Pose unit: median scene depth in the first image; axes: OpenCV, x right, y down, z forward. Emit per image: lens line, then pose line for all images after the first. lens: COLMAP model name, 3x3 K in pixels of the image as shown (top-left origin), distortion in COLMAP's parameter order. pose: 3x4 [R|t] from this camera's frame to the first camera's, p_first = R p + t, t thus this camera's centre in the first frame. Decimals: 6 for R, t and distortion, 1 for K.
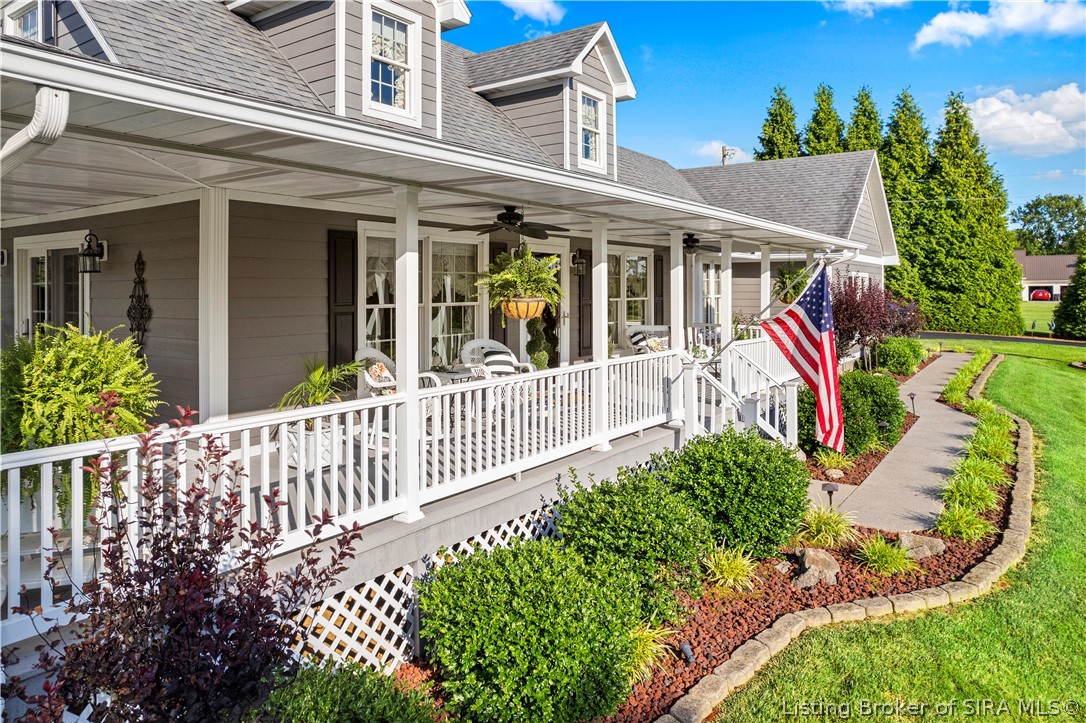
lens RADIAL K [[704.2, 0, 544.7], [0, 704.2, 287.6], [0, 0, 1]] dist [-0.120252, 0.110154]
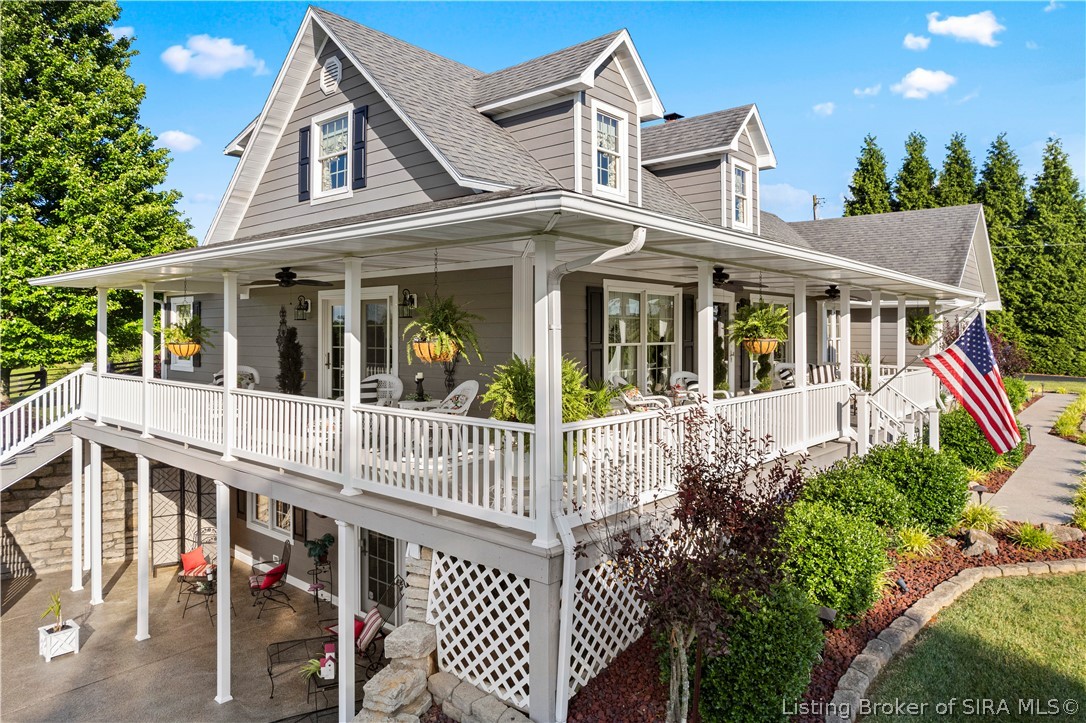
lens RADIAL K [[681.2, 0, 548.4], [0, 681.2, 332.1], [0, 0, 1]] dist [-0.118029, 0.090357]
pose [[0.994319, 0.001506, -0.106434, -0.092951], [-0.001253, 0.999996, 0.002440, -0.000135], [0.106437, -0.002293, 0.994317, -0.108337]]
